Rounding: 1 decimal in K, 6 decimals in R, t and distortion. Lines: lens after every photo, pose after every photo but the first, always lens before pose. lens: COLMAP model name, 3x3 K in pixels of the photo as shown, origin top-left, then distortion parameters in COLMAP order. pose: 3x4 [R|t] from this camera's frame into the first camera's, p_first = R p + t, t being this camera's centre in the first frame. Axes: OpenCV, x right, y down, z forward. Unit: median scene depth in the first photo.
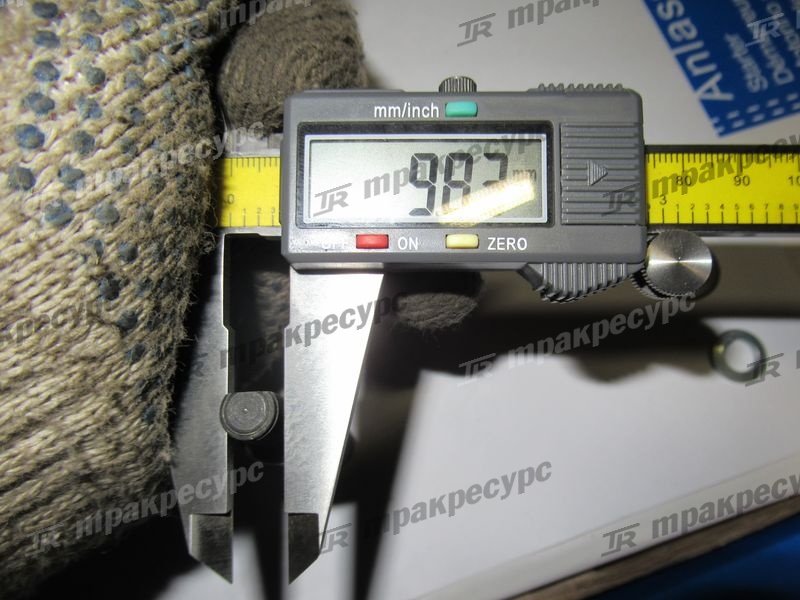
lens RADIAL K [[542.0, 0, 392.6], [0, 542.0, 297.7], [0, 0, 1]] dist [0.012570, -0.008673]
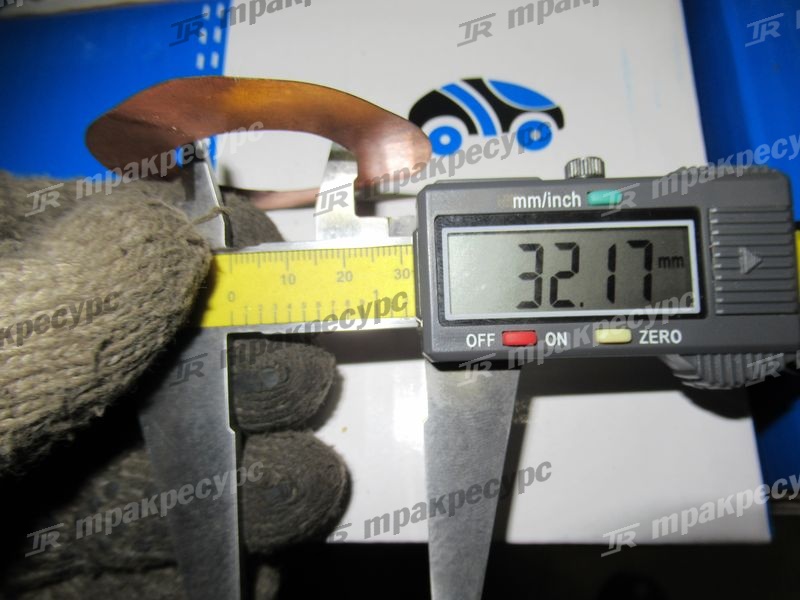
lens RADIAL K [[542.0, 0, 394.9], [0, 542.0, 297.9], [0, 0, 1]] dist [0.012570, -0.008673]
pose [[0.999443, -0.032735, -0.006475, -0.248108], [0.032729, 0.999464, -0.001014, -0.178802], [0.006505, 0.000802, 0.999979, 0.023924]]
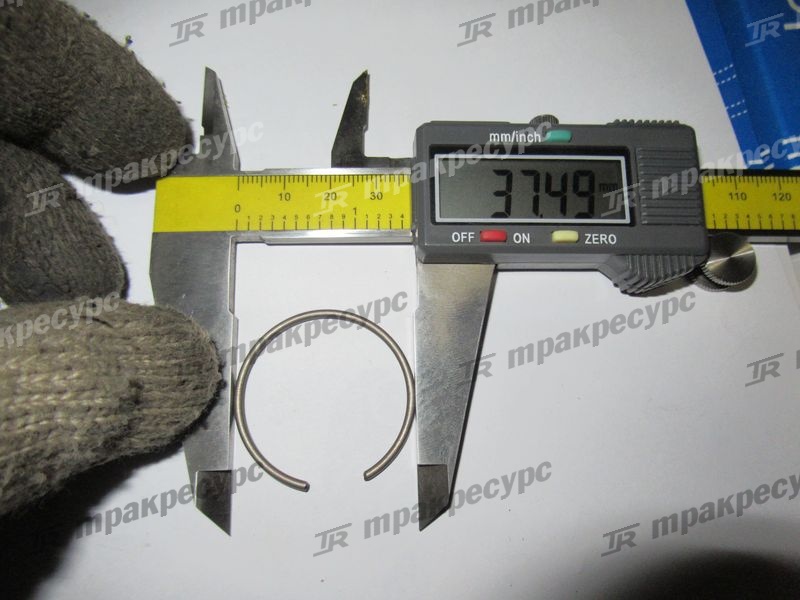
lens RADIAL K [[542.0, 0, 380.8], [0, 542.0, 293.0], [0, 0, 1]] dist [0.012570, -0.008673]
pose [[0.999051, 0.009151, 0.042580, -0.342607], [-0.004240, 0.993468, -0.114034, 0.166904], [-0.043346, 0.113745, 0.992564, -0.210820]]
